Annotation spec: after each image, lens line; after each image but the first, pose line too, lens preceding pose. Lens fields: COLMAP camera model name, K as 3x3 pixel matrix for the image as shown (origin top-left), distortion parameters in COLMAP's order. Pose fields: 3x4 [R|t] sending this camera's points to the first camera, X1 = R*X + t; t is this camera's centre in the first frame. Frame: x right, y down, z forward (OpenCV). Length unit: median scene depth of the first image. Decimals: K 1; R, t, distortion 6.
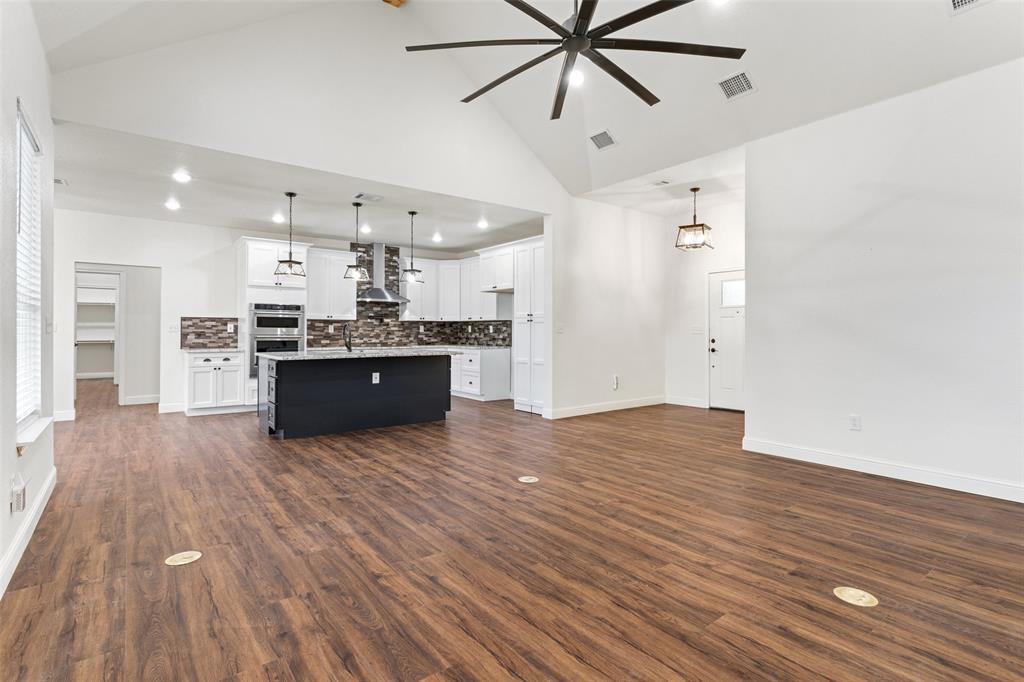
lens RADIAL K [[493.9, 0, 501.9], [0, 493.9, 335.4], [0, 0, 1]] dist [0.002738, 0.001194]
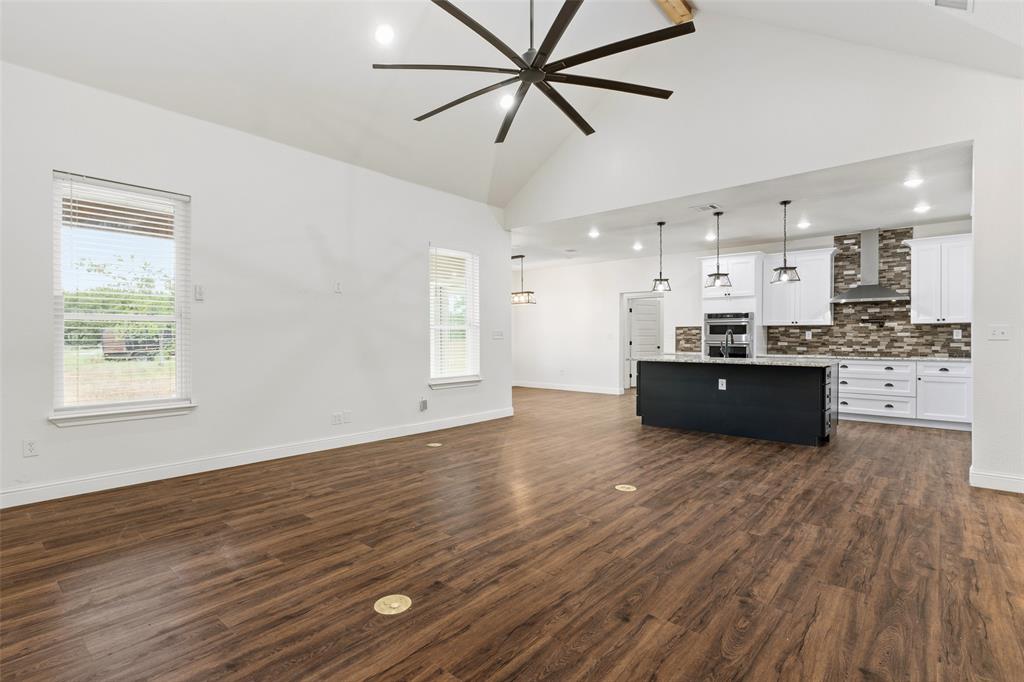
lens RADIAL K [[493.9, 0, 507.0], [0, 493.9, 338.5], [0, 0, 1]] dist [0.002738, 0.001194]
pose [[0.201065, -0.000792, -0.979578, 0.663487], [-0.008887, 0.999957, -0.002633, 0.000319], [0.979538, 0.009235, 0.201049, 0.393277]]
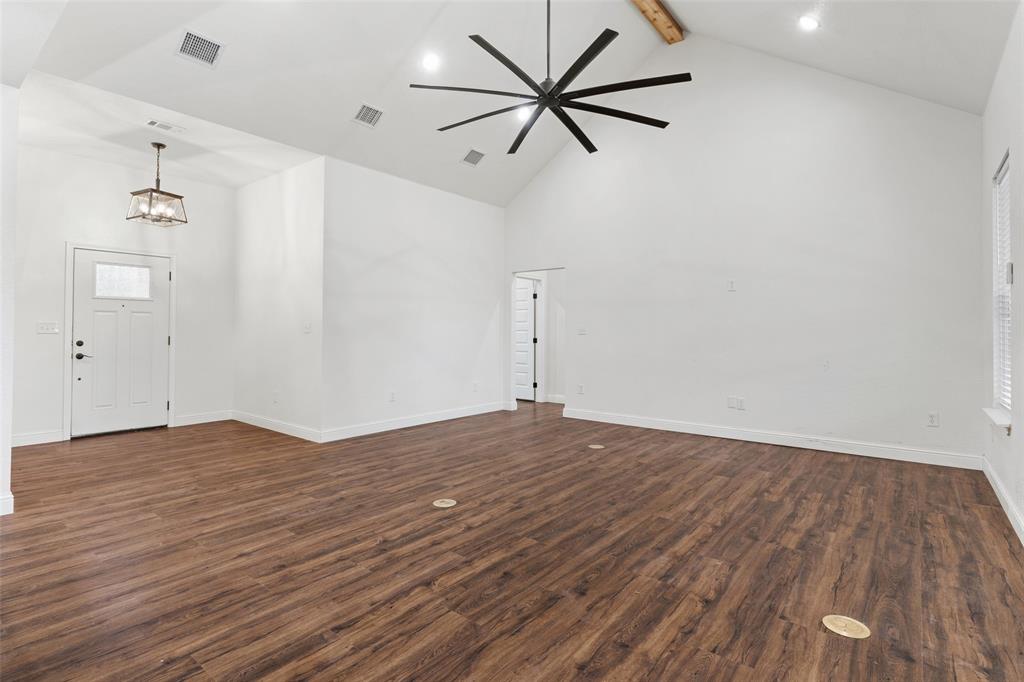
lens RADIAL K [[513.4, 0, 510.6], [0, 513.4, 319.1], [0, 0, 1]] dist [0.000472, 0.001682]
pose [[-0.255055, 0.024927, 0.966605, -0.582930], [0.003682, 0.999685, -0.024809, -0.004012], [-0.966919, -0.002768, -0.255067, 0.769829]]
